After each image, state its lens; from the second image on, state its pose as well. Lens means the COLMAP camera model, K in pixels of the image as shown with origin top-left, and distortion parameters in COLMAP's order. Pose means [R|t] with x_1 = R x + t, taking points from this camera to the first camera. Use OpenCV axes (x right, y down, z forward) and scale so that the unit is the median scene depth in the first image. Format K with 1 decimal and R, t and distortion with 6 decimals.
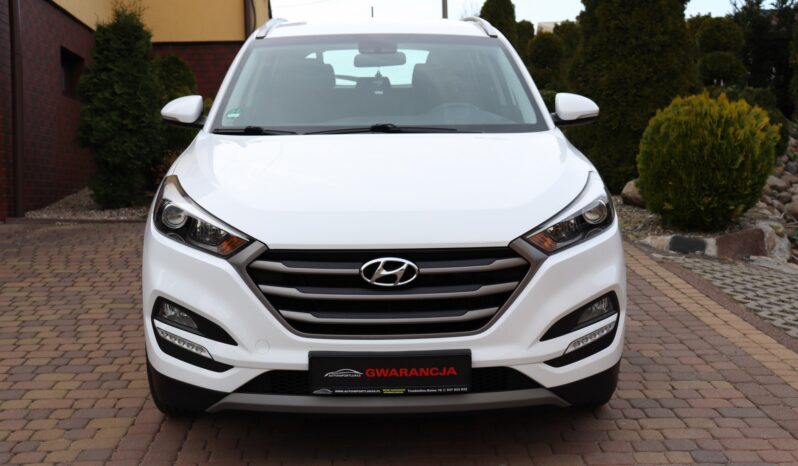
lens RADIAL K [[938.5, 0, 393.6], [0, 938.5, 234.5], [0, 0, 1]] dist [0.104841, 0.000000]
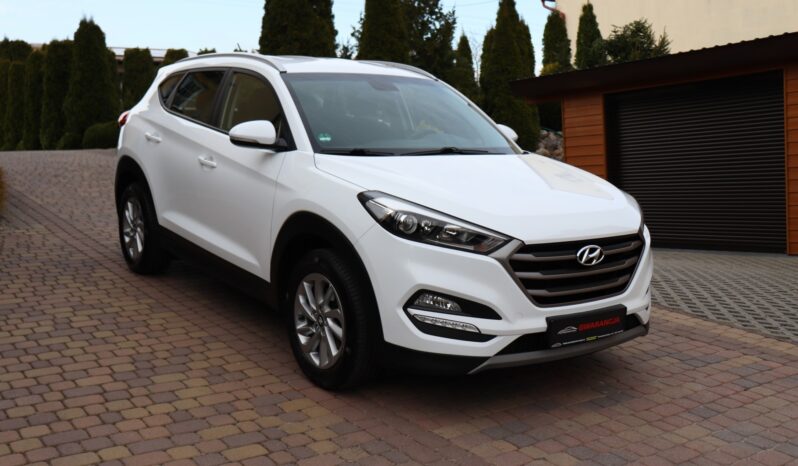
lens RADIAL K [[768.3, 0, 404.9], [0, 768.3, 228.4], [0, 0, 1]] dist [-0.050843, 0.000000]
pose [[0.834703, -0.050753, 0.548357, -0.861930], [0.048168, 0.998656, 0.019109, -0.036337], [-0.548590, 0.010462, 0.836026, 0.179031]]
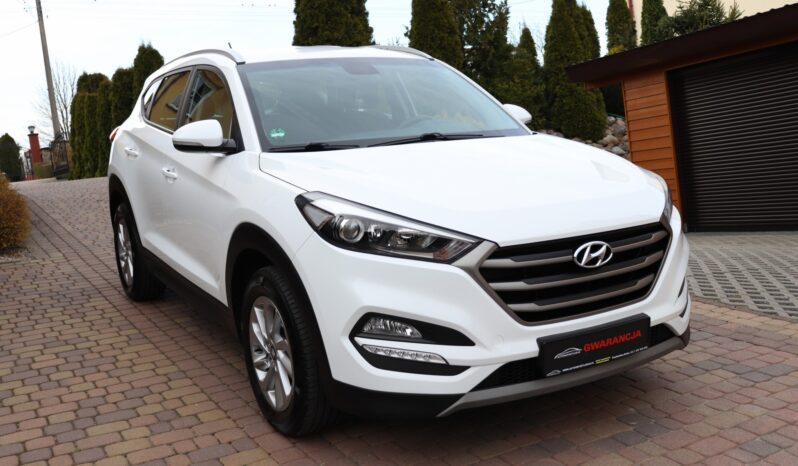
lens RADIAL K [[768.3, 0, 398.9], [0, 768.3, 239.2], [0, 0, 1]] dist [-0.050843, 0.000000]
pose [[0.883954, -0.114133, 0.453431, -0.603916], [0.117587, 0.992847, 0.020675, -0.023216], [-0.452547, 0.035042, 0.891052, 0.295432]]
